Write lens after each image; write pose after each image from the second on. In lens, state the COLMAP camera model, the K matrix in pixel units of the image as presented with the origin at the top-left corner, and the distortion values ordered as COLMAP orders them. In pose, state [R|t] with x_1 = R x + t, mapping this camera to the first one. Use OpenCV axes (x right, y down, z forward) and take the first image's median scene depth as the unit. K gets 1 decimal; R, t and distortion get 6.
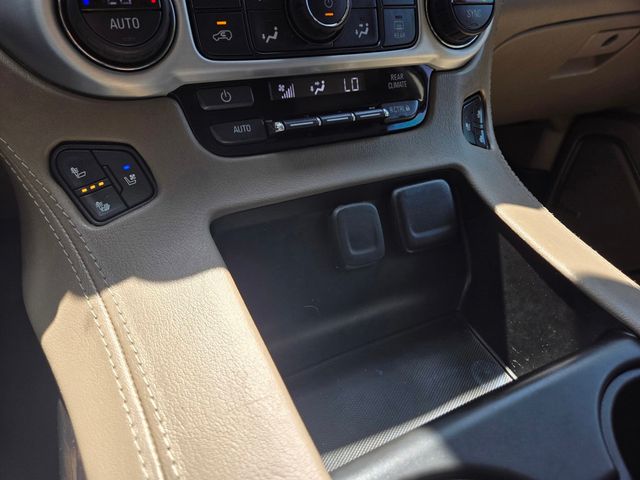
lens RADIAL K [[419.8, 0, 320.0], [0, 419.8, 240.0], [0, 0, 1]] dist [0.049742, -0.005993]
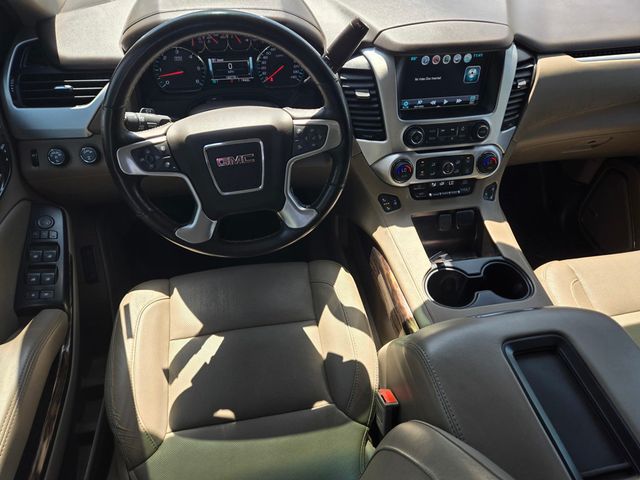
lens RADIAL K [[419.8, 0, 320.0], [0, 419.8, 240.0], [0, 0, 1]] dist [0.049742, -0.005993]
pose [[0.959449, 0.182785, -0.214586, -0.172789], [-0.144473, 0.972542, 0.182456, -0.445582], [0.242044, -0.144055, 0.959512, -3.421787]]
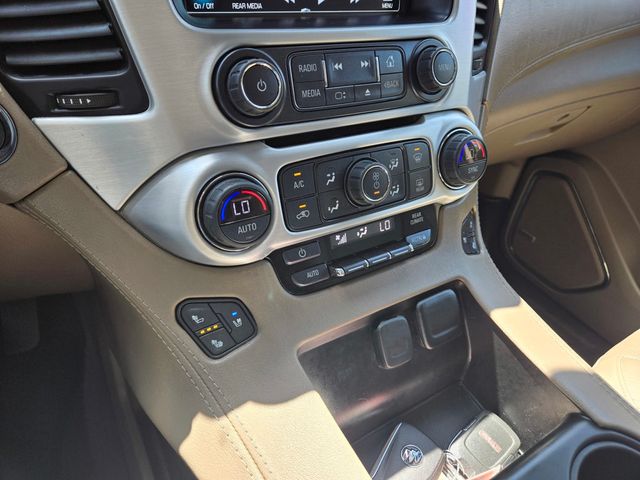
lens RADIAL K [[419.8, 0, 320.0], [0, 419.8, 240.0], [0, 0, 1]] dist [0.049742, -0.005993]
pose [[0.995040, -0.024083, 0.096518, -0.293576], [0.021101, 0.999271, 0.031804, -0.421629], [-0.097213, -0.029610, 0.994823, -0.335590]]
